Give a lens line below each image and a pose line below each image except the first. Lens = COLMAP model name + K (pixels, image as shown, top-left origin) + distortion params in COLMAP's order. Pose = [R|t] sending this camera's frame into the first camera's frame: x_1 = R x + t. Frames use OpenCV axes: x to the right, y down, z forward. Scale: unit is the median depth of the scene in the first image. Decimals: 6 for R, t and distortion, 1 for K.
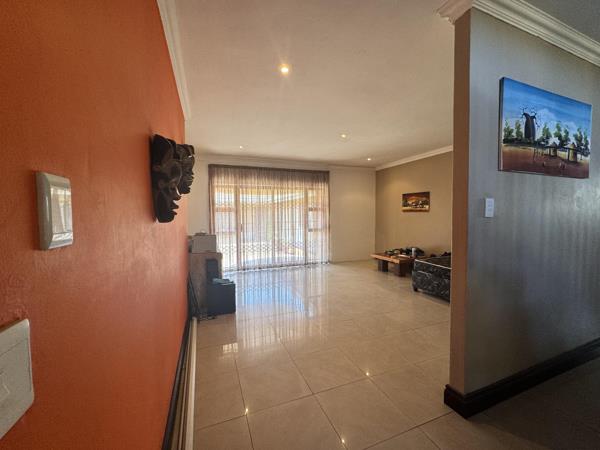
lens RADIAL K [[241.9, 0, 301.4], [0, 241.9, 225.3], [0, 0, 1]] dist [-0.002820, -0.000028]
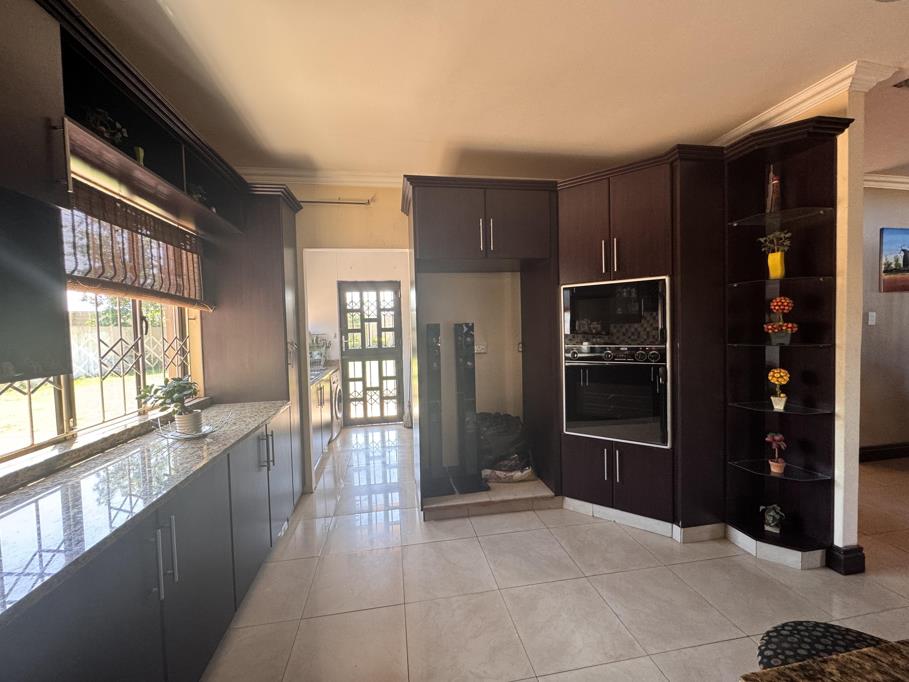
lens RADIAL K [[366.5, 0, 450.6], [0, 366.5, 339.7], [0, 0, 1]] dist [-0.002820, -0.000028]
pose [[0.977580, -0.002935, -0.210545, -1.179181], [0.001577, 0.999977, -0.006619, 0.060946], [0.210559, 0.006139, 0.977562, -1.602626]]
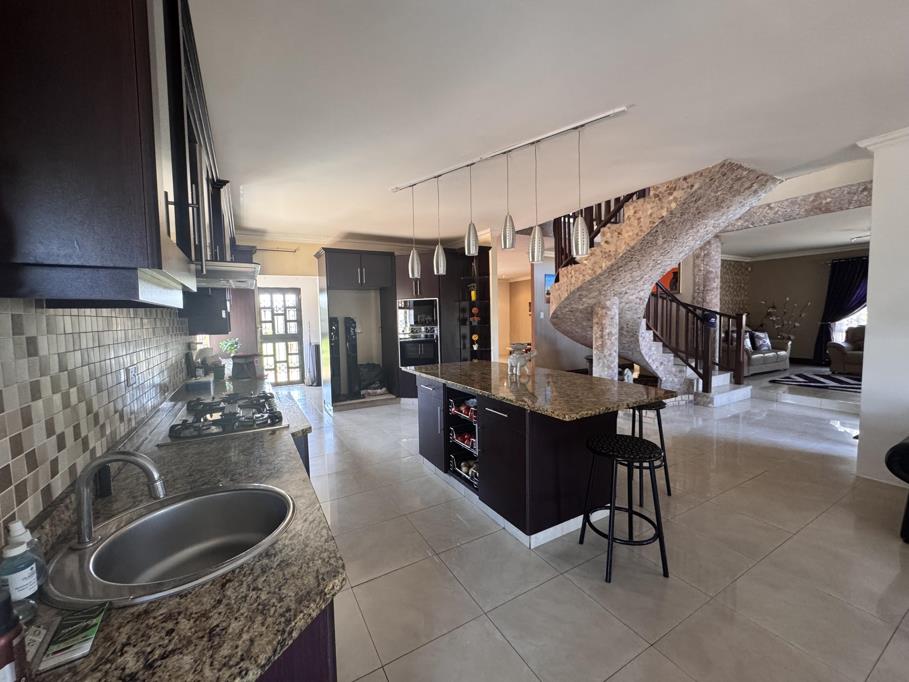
lens RADIAL K [[366.5, 0, 456.5], [0, 366.5, 337.7], [0, 0, 1]] dist [-0.002820, -0.000028]
pose [[0.989497, -0.016849, 0.143570, -0.990545], [0.016017, 0.999848, 0.006944, 0.161476], [-0.143665, -0.004572, 0.989616, -3.469484]]
